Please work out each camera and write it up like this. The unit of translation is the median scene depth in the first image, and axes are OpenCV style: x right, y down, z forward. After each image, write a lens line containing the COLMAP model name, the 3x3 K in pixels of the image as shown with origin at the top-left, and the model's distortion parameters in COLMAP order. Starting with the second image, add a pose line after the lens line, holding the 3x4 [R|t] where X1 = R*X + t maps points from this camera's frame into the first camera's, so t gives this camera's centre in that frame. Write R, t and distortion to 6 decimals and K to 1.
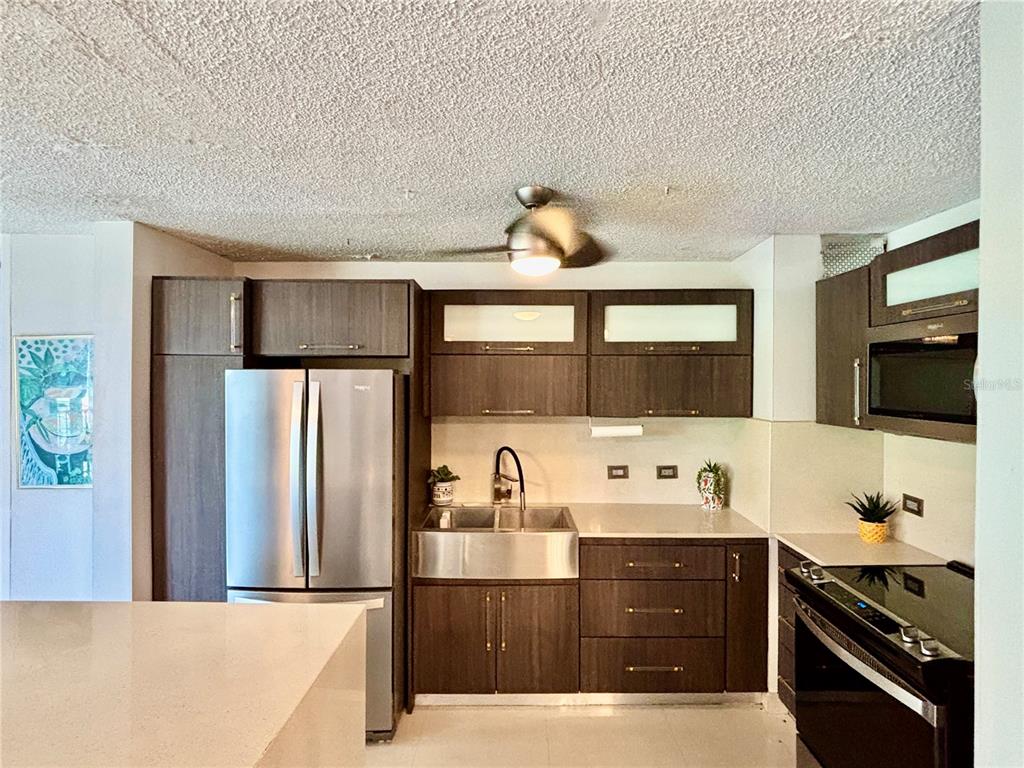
lens RADIAL K [[540.9, 0, 512.0], [0, 540.9, 384.0], [0, 0, 1]] dist [-0.001387, -0.000508]
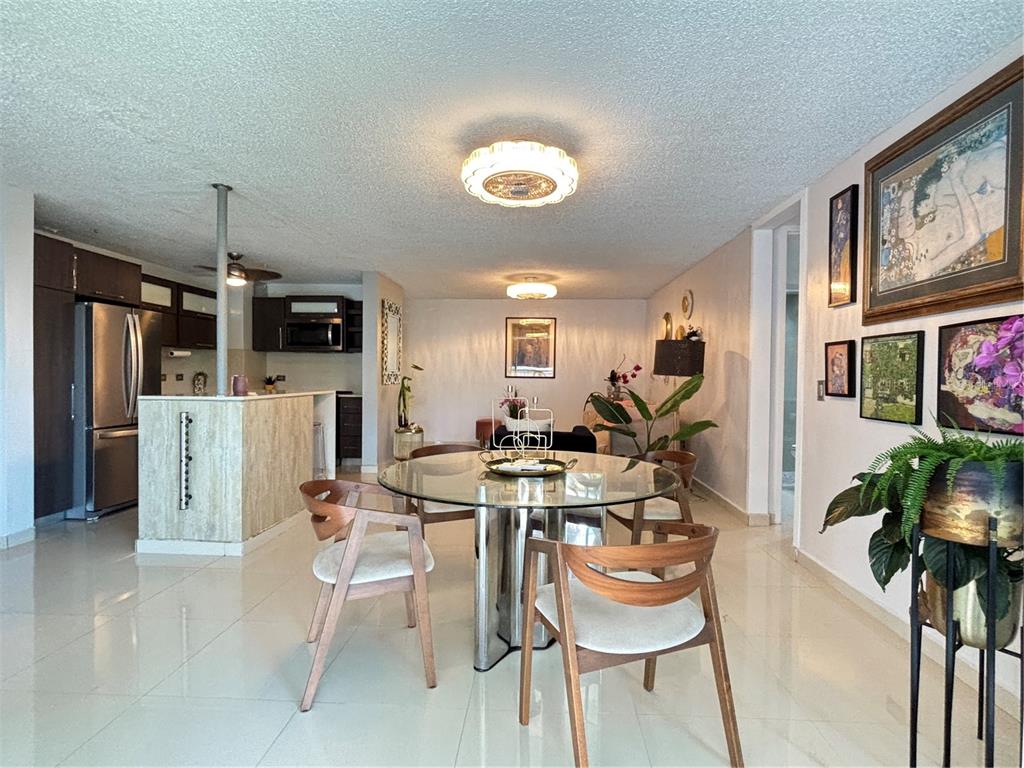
lens RADIAL K [[522.4, 0, 512.0], [0, 522.4, 384.0], [0, 0, 1]] dist [-0.002647, -0.000472]
pose [[0.002286, -0.017051, 0.999852, -1.791921], [0.000580, 0.999854, 0.017050, 0.172019], [-0.999997, 0.000541, 0.002296, -0.243599]]
